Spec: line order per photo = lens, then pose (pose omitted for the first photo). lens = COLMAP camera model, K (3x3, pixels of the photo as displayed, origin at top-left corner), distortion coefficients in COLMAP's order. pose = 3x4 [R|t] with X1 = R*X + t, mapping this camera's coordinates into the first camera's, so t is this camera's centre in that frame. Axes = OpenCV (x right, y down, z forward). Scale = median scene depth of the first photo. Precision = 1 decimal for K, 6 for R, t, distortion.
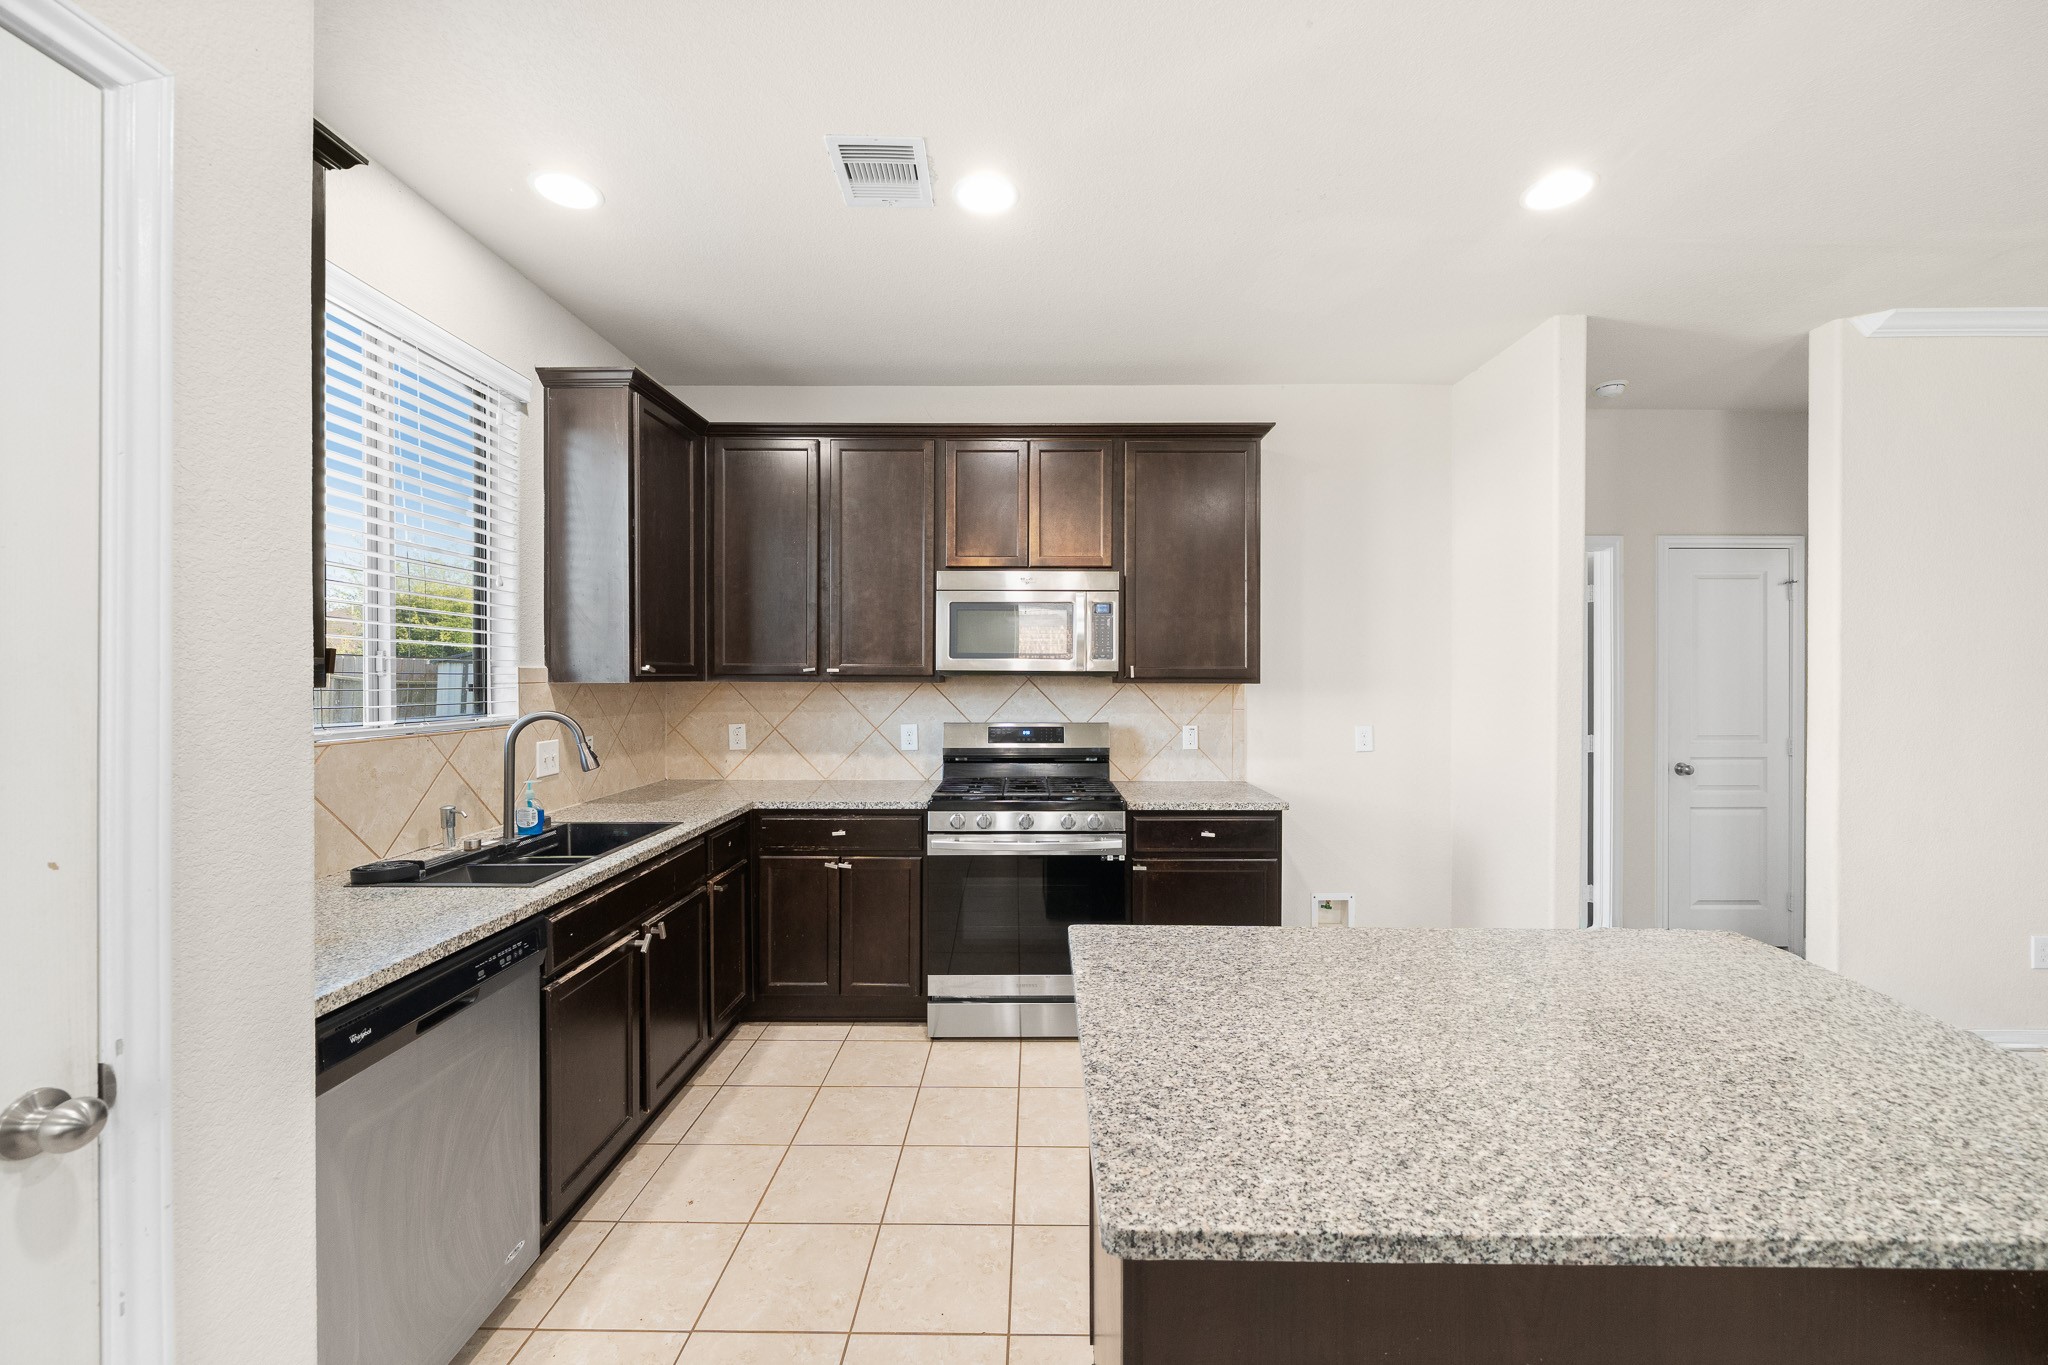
lens RADIAL K [[790.6, 0, 1020.1], [0, 790.6, 679.5], [0, 0, 1]] dist [-0.004097, 0.000505]
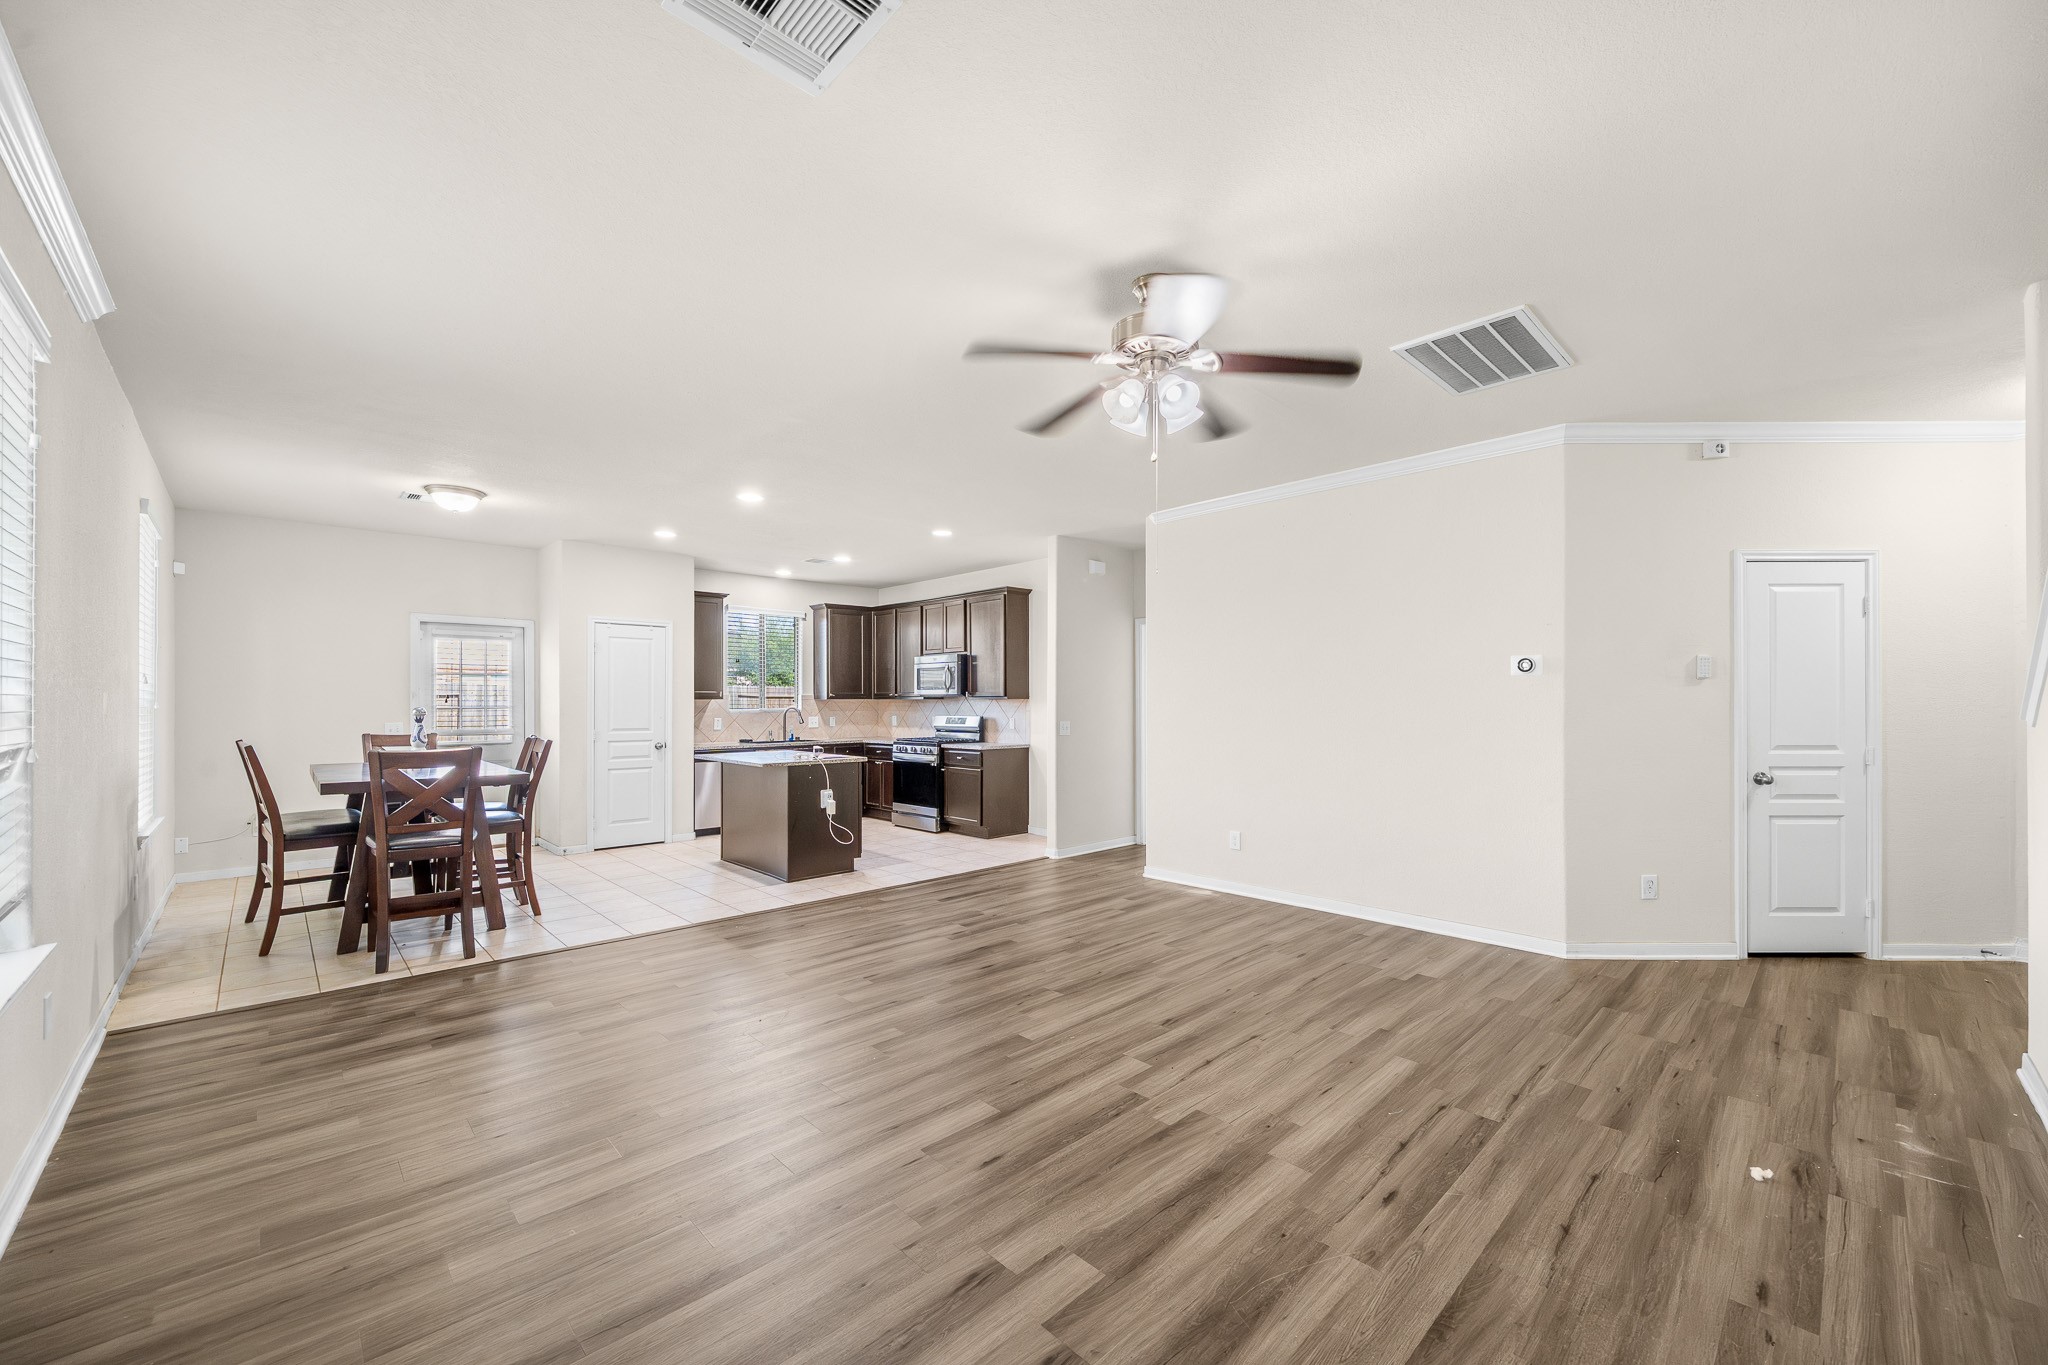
lens RADIAL K [[790.6, 0, 1025.0], [0, 790.6, 703.4], [0, 0, 1]] dist [-0.004097, 0.000505]
pose [[0.702338, -0.001922, -0.711841, 2.054250], [-0.001153, 0.999992, -0.003839, 0.027995], [0.711843, 0.003517, 0.702330, -0.600974]]
